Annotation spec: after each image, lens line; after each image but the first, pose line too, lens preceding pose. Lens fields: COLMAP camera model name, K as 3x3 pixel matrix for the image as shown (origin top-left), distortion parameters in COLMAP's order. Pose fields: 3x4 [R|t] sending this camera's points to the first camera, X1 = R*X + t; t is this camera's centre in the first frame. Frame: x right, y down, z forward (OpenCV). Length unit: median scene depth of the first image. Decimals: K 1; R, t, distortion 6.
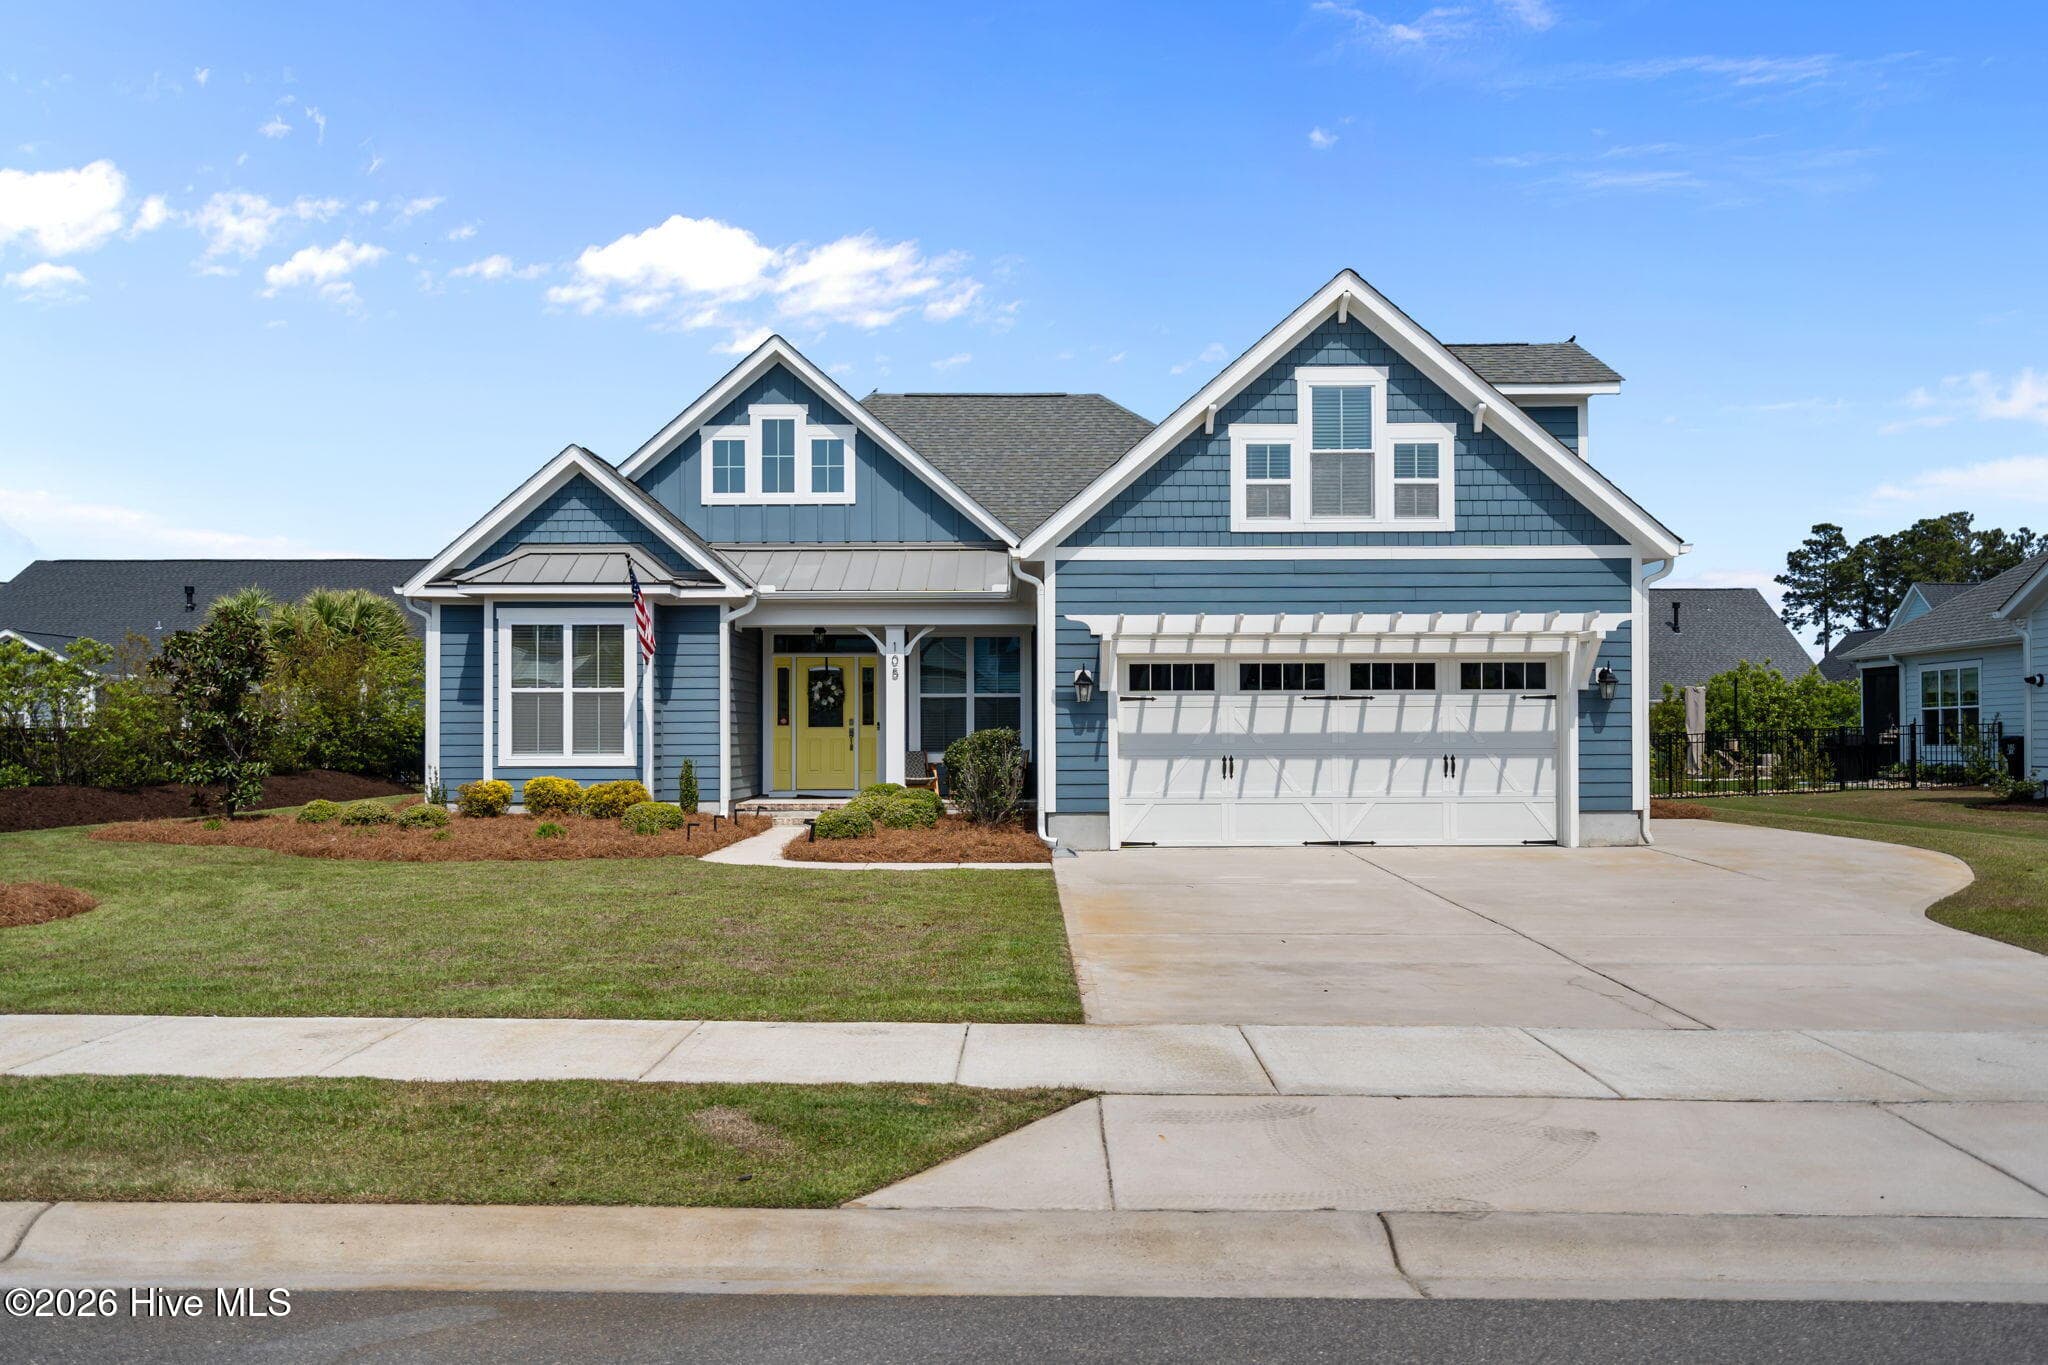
lens RADIAL K [[1704.0, 0, 1019.1], [0, 1704.0, 733.0], [0, 0, 1]] dist [0.005319, 0.008115]
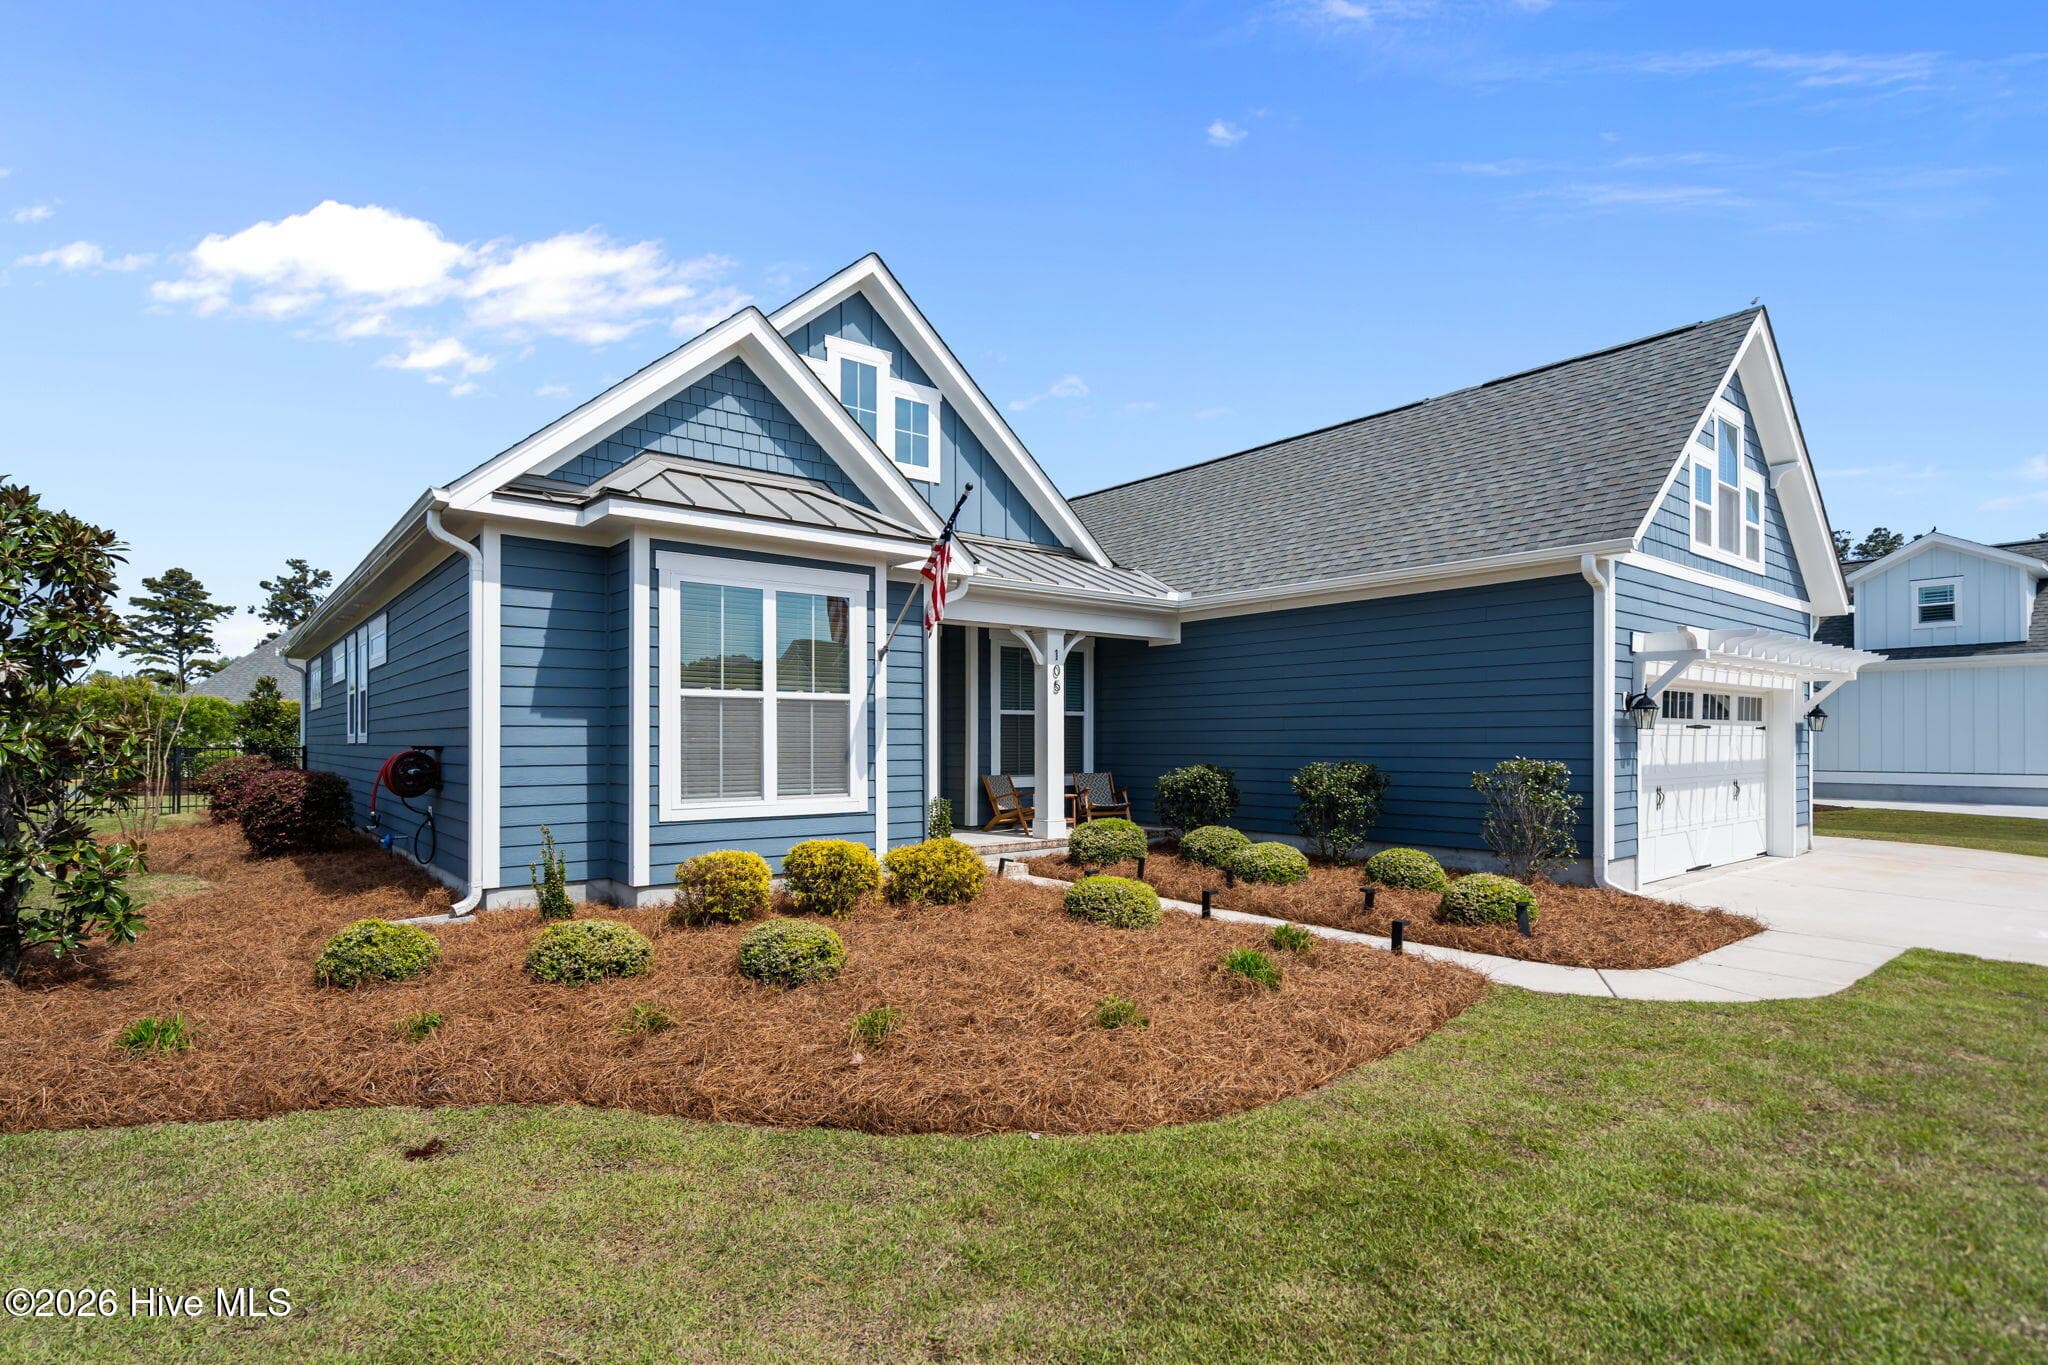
lens RADIAL K [[1021.5, 0, 1030.3], [0, 1021.5, 744.9], [0, 0, 1]] dist [-0.000183, 0.000252]
pose [[0.774873, -0.000391, 0.632117, -0.512955], [-0.004970, 0.999965, 0.006711, -0.011686], [-0.632097, -0.008342, 0.774844, 0.777348]]
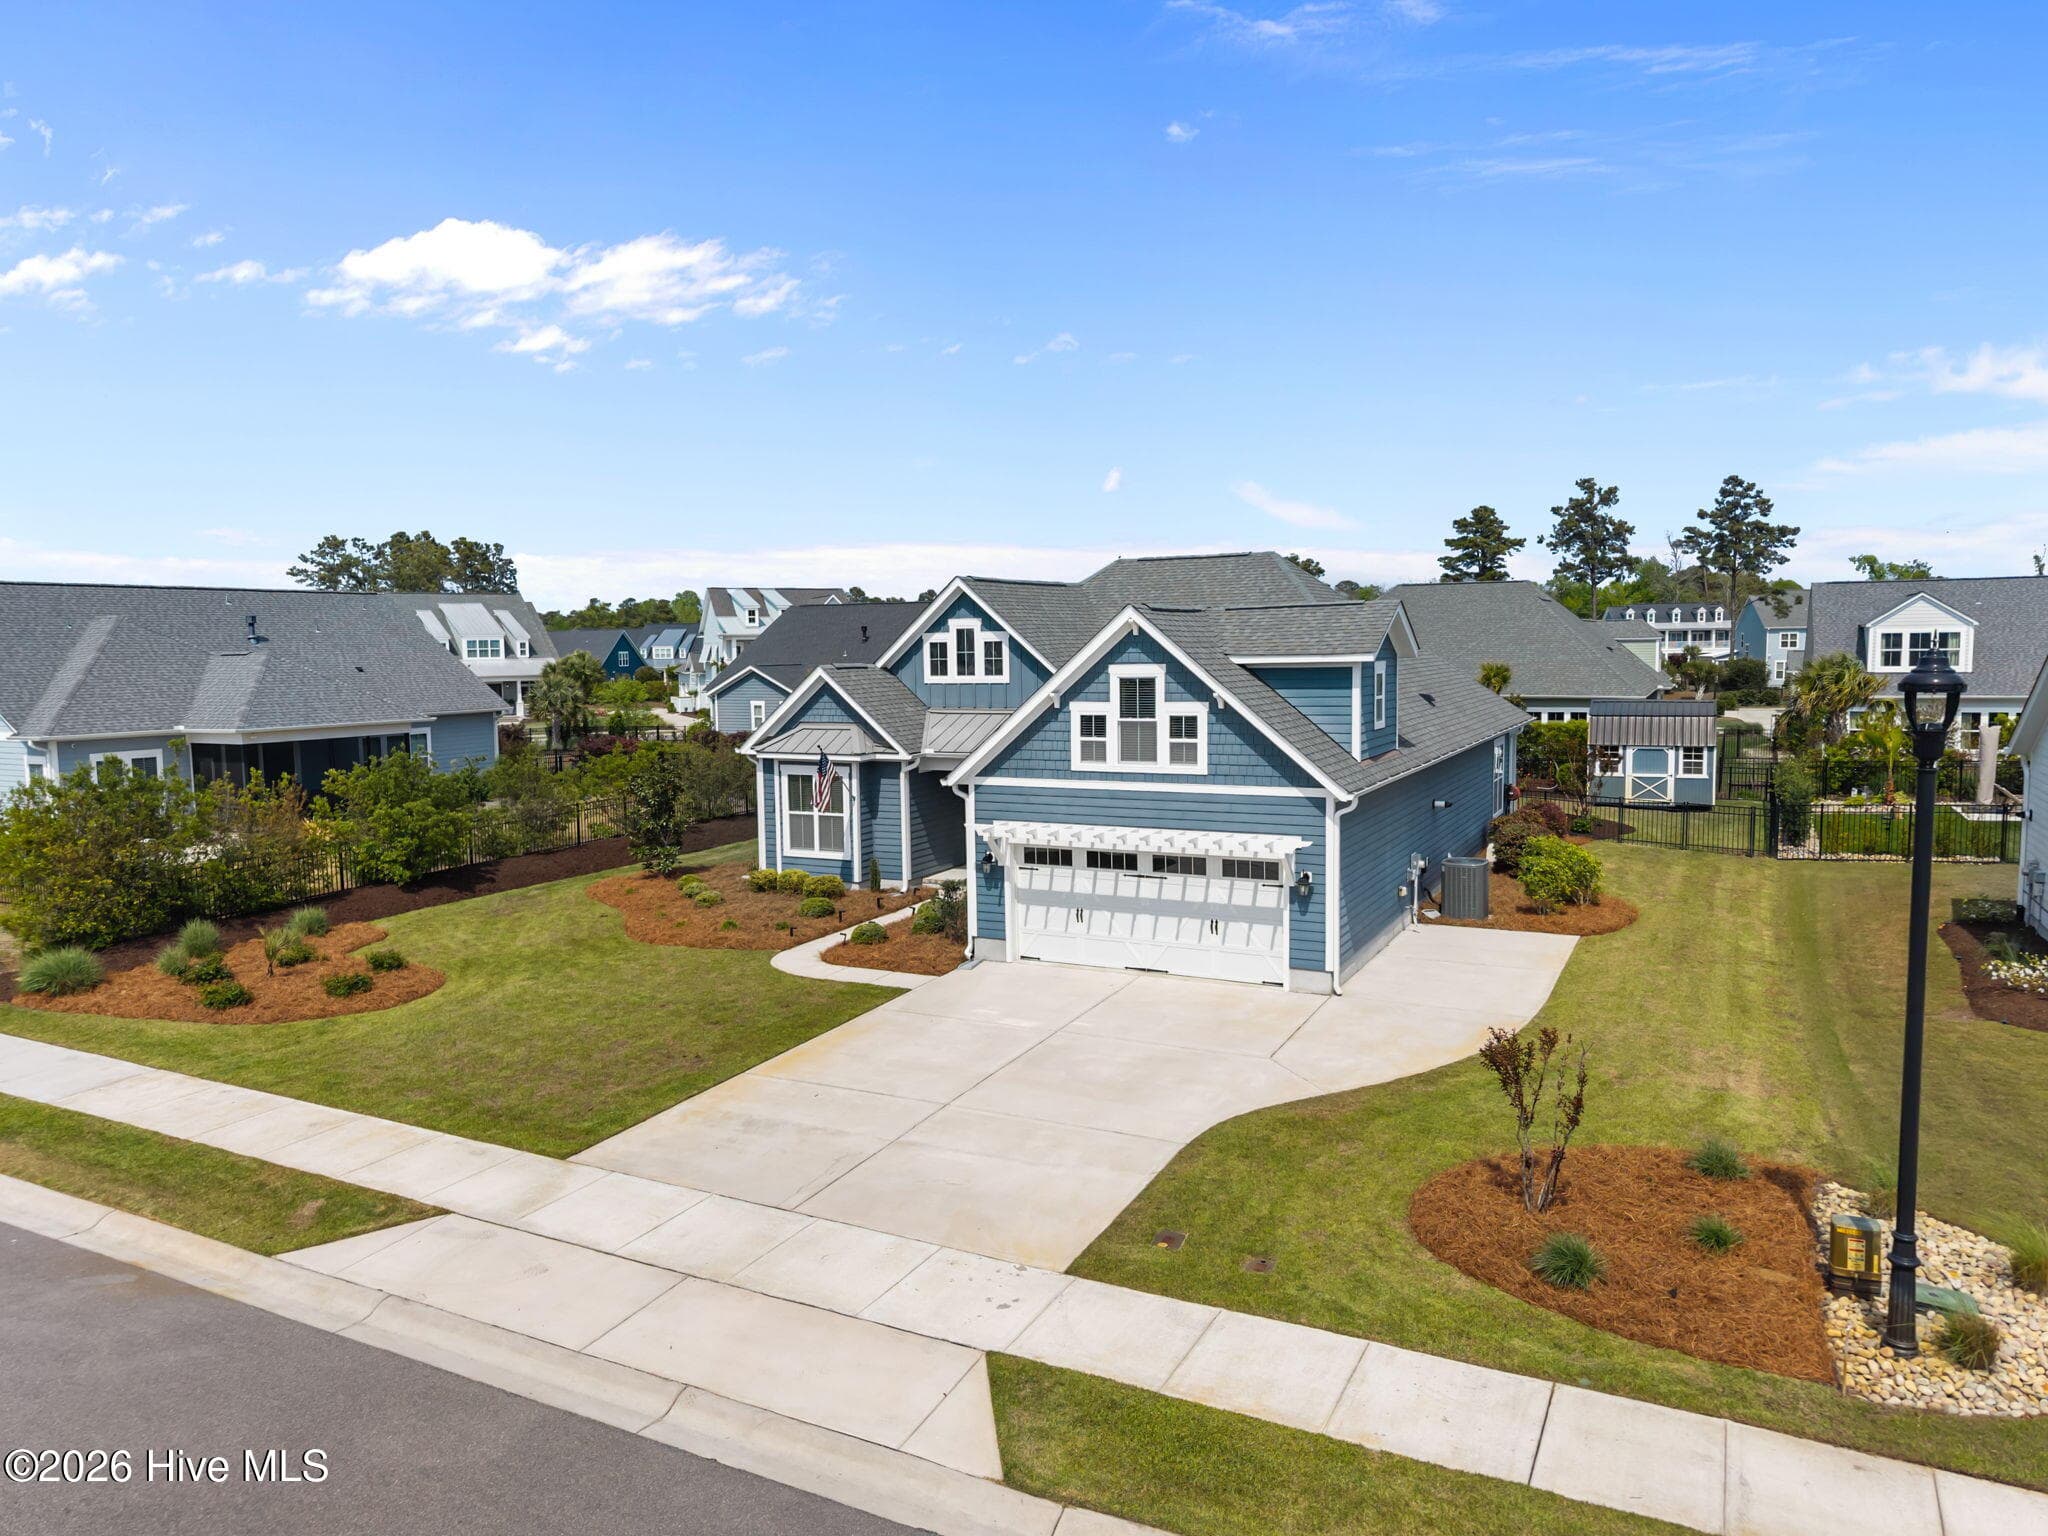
lens RADIAL K [[1382.0, 0, 999.0], [0, 1382.0, 760.3], [0, 0, 1]] dist [0.055821, -0.075943]
pose [[0.882047, 0.027371, -0.470366, 0.653756], [0.017916, 0.995641, 0.091534, -0.241243], [0.470821, -0.089164, 0.877711, -0.146664]]
